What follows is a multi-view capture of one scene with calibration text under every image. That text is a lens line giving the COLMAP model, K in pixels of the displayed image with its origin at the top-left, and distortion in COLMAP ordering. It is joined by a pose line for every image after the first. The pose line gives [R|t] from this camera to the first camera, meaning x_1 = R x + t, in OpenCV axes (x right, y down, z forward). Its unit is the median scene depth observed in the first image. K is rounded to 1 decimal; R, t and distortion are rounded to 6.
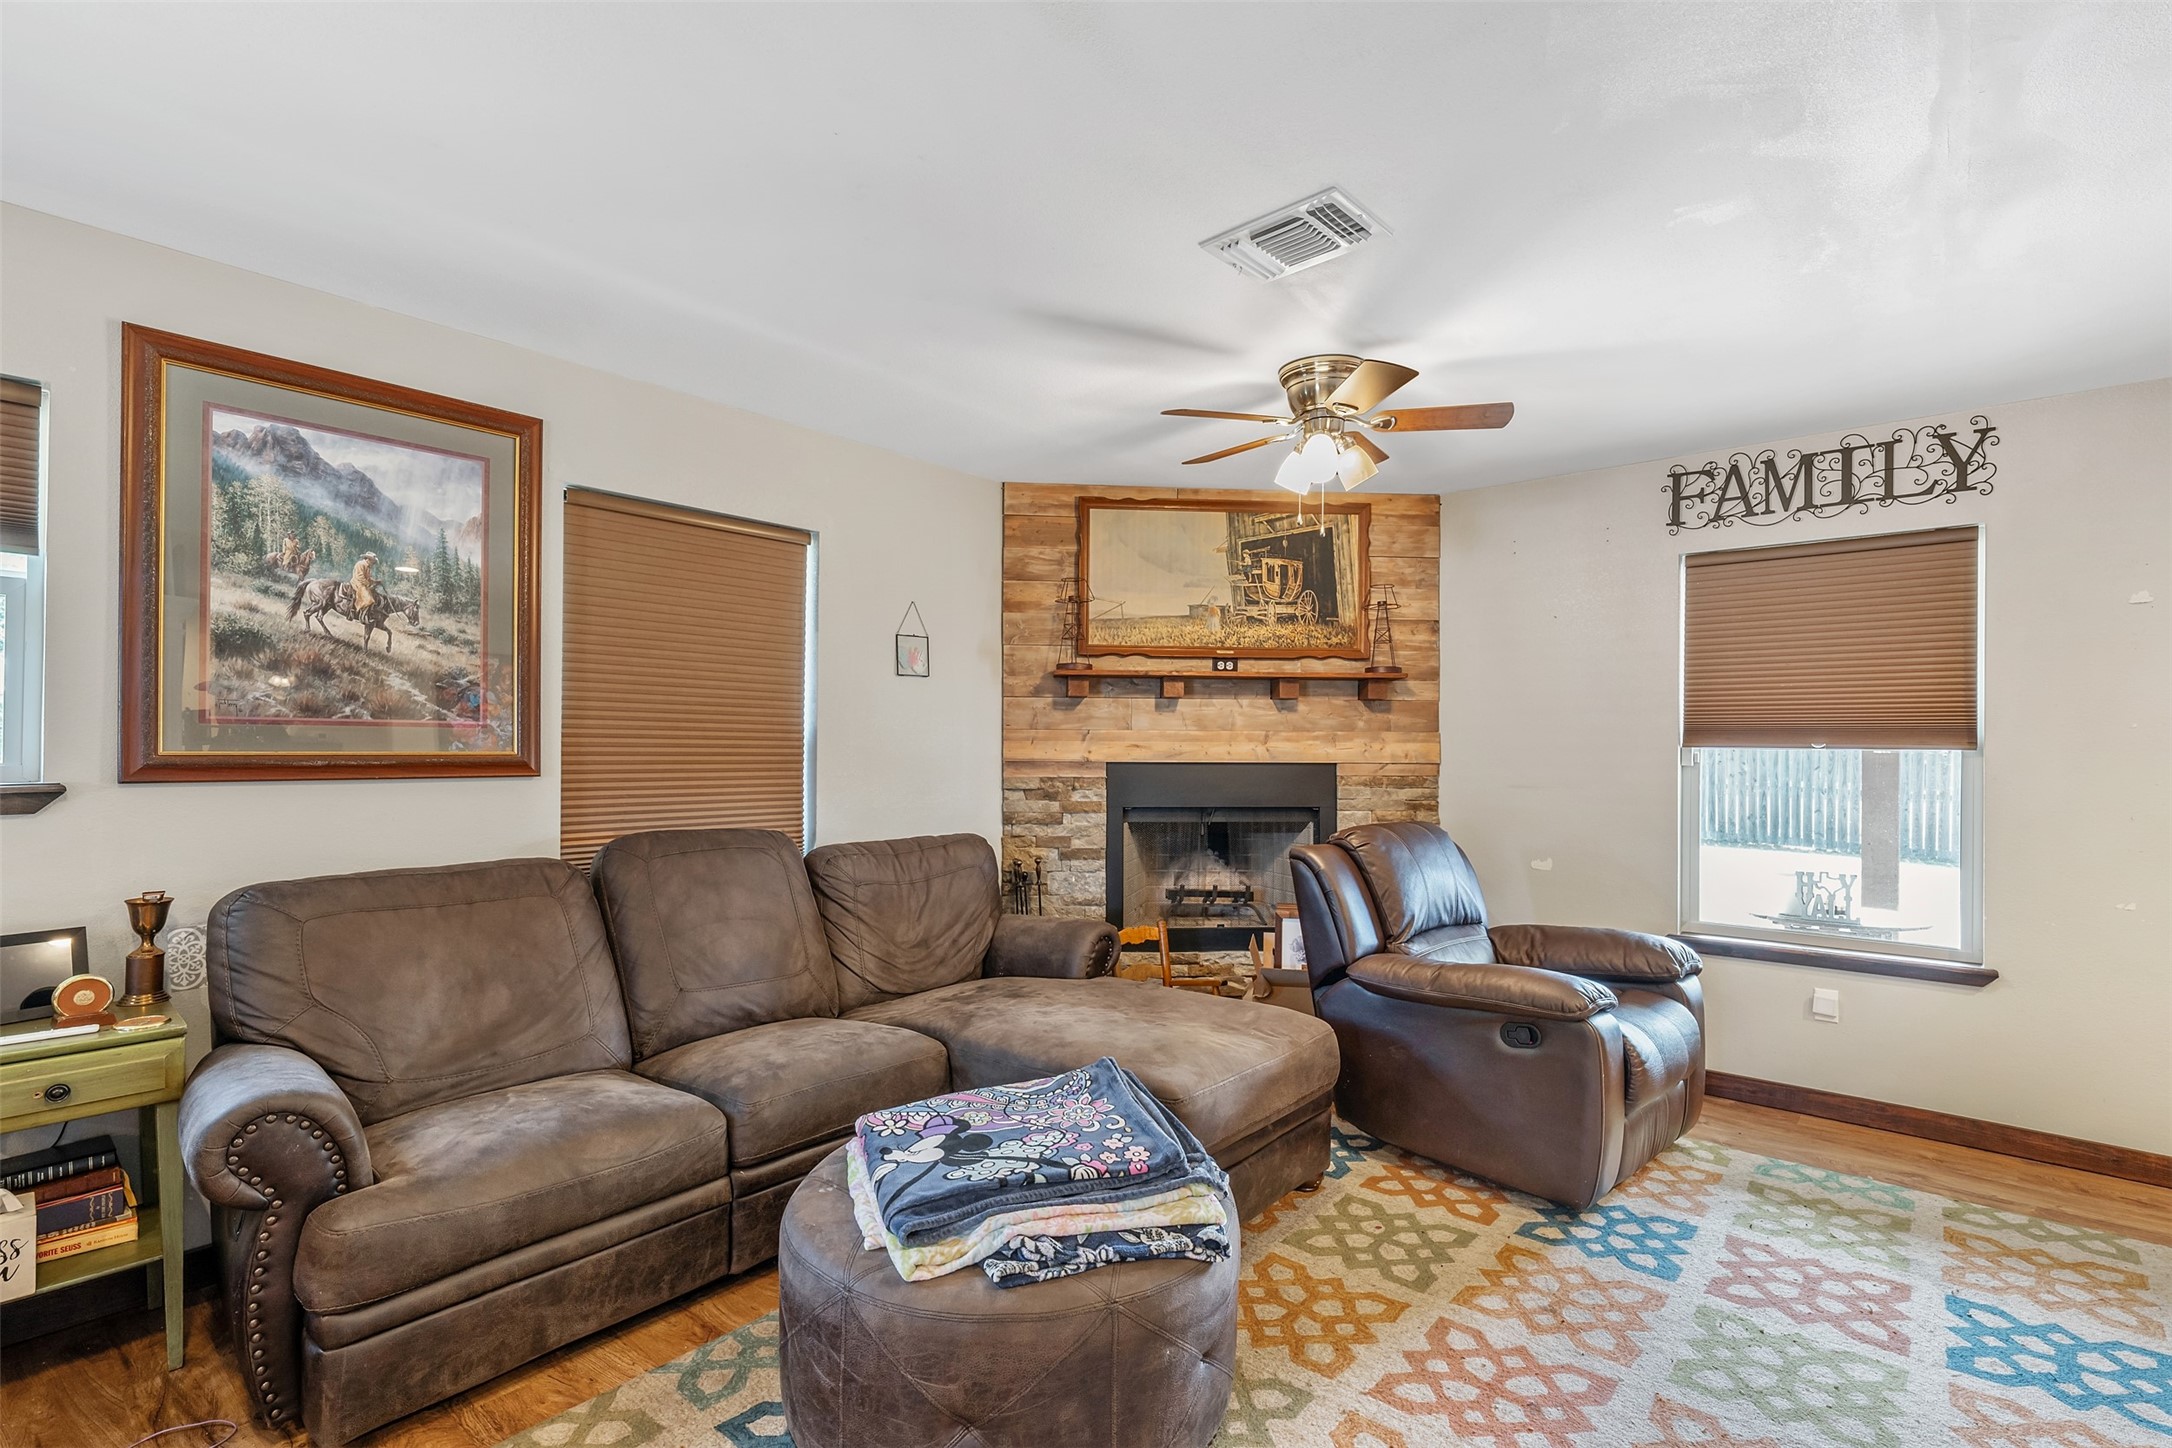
lens RADIAL K [[1005.8, 0, 1083.6], [0, 1005.8, 742.1], [0, 0, 1]] dist [0.000139, -0.000233]
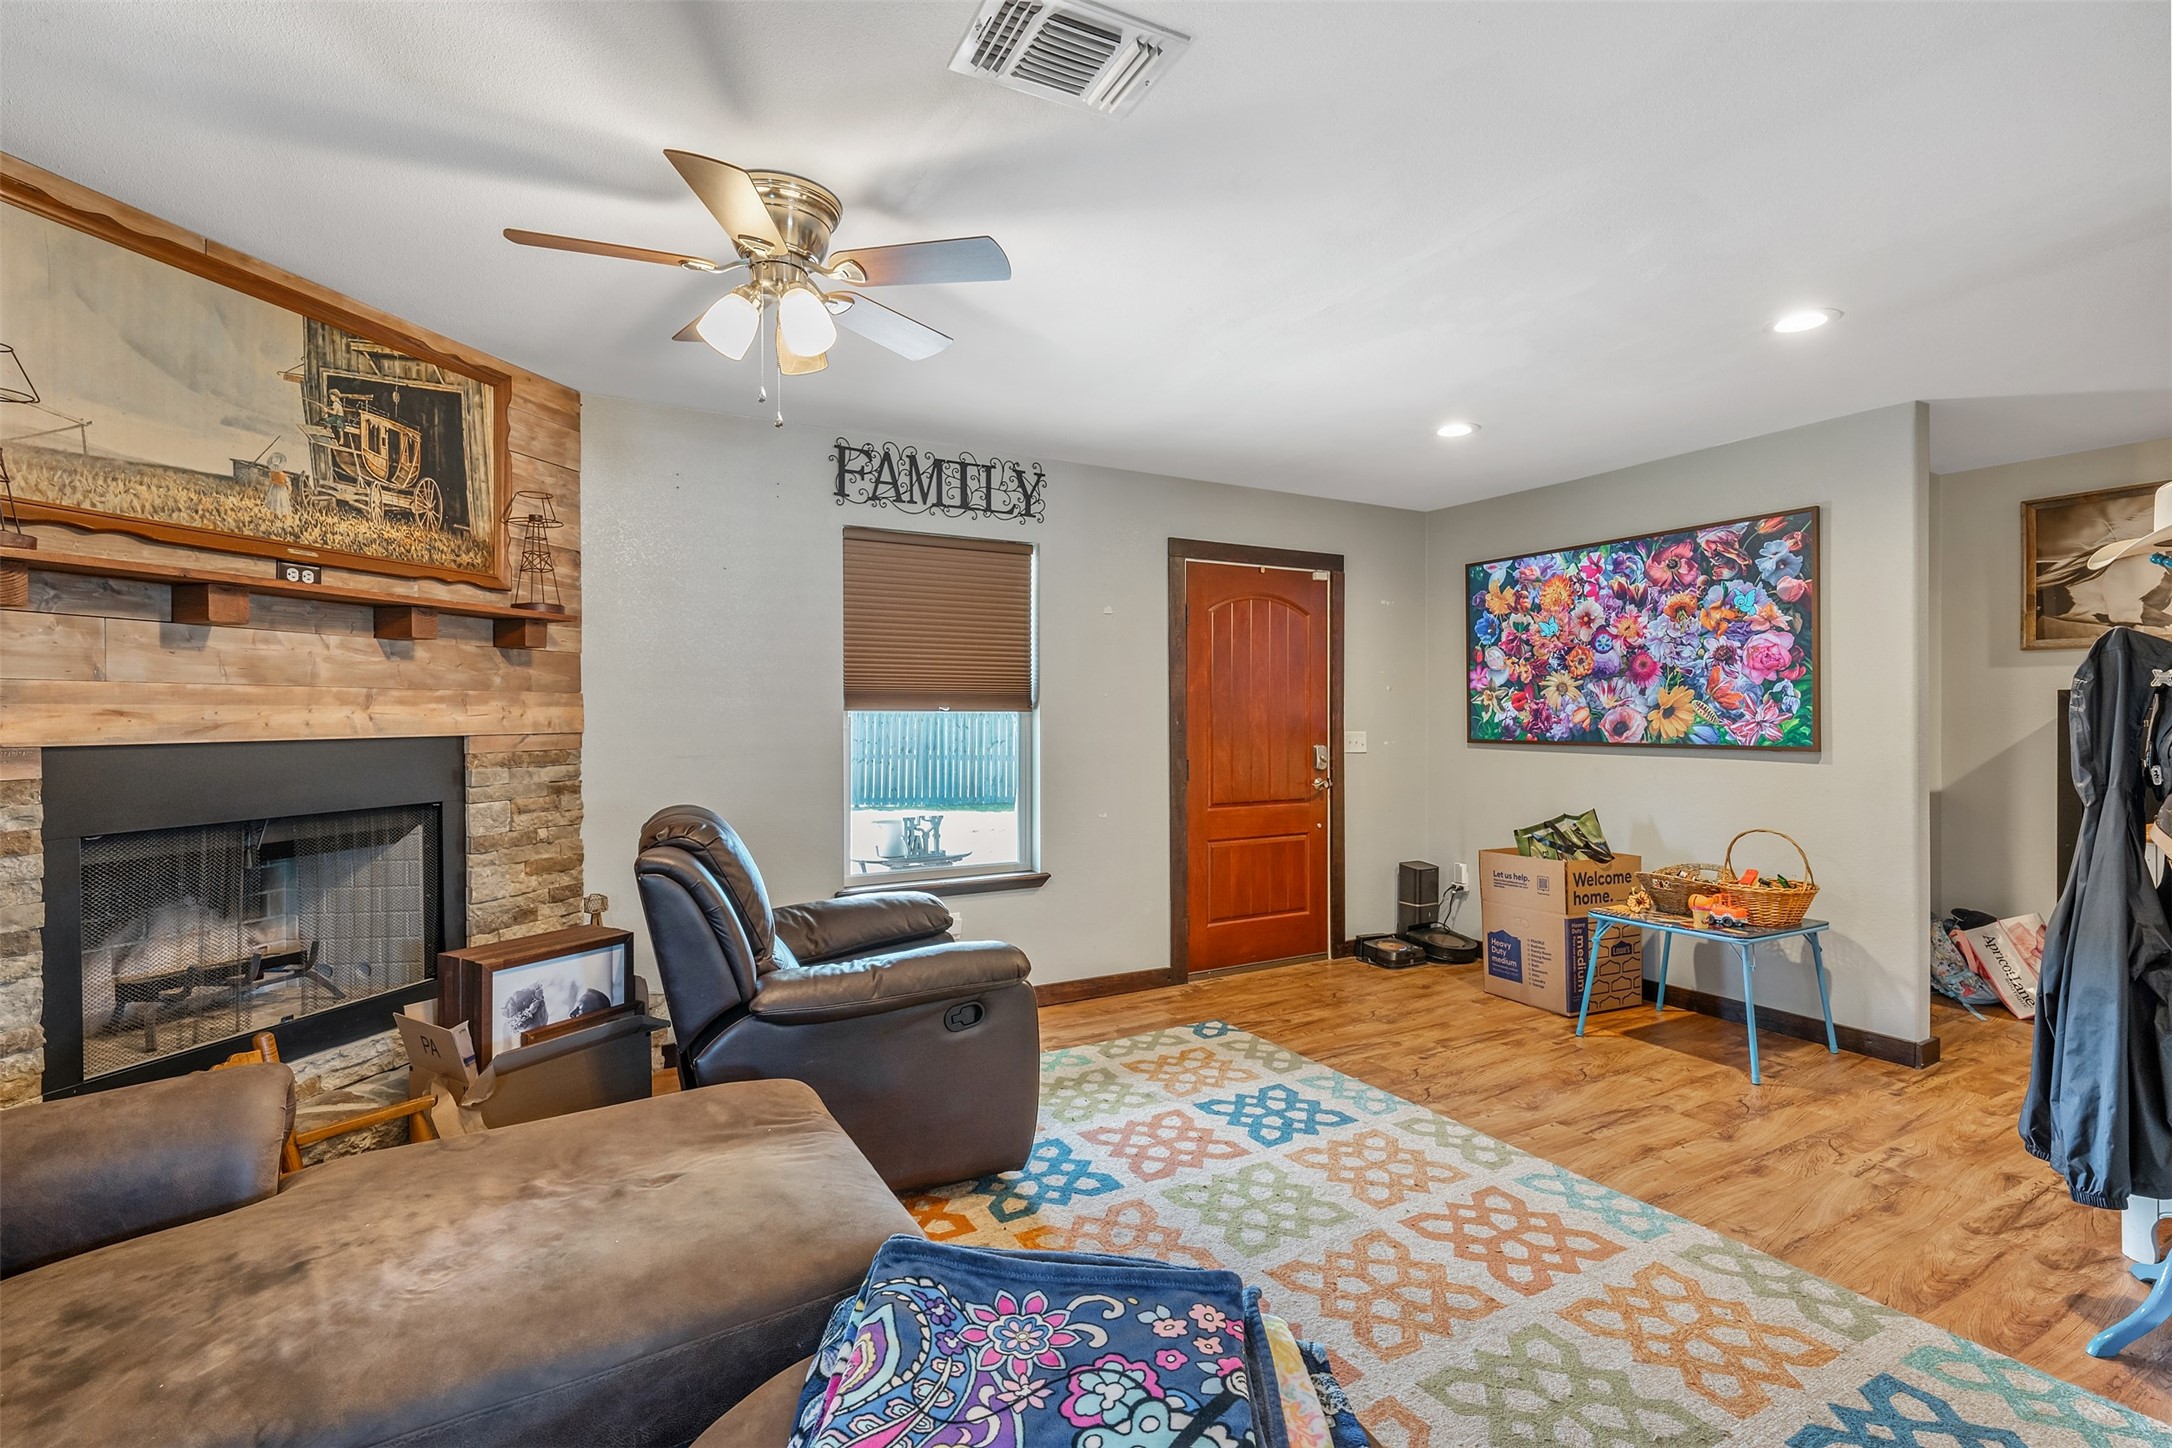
lens RADIAL K [[994.9, 0, 1093.0], [0, 994.9, 715.8], [0, 0, 1]] dist [0.001181, -0.000276]
pose [[0.329827, -0.009225, 0.943996, -0.258158], [-0.000317, 0.999951, 0.009882, 0.000097], [-0.944041, -0.003558, 0.329808, 0.369245]]
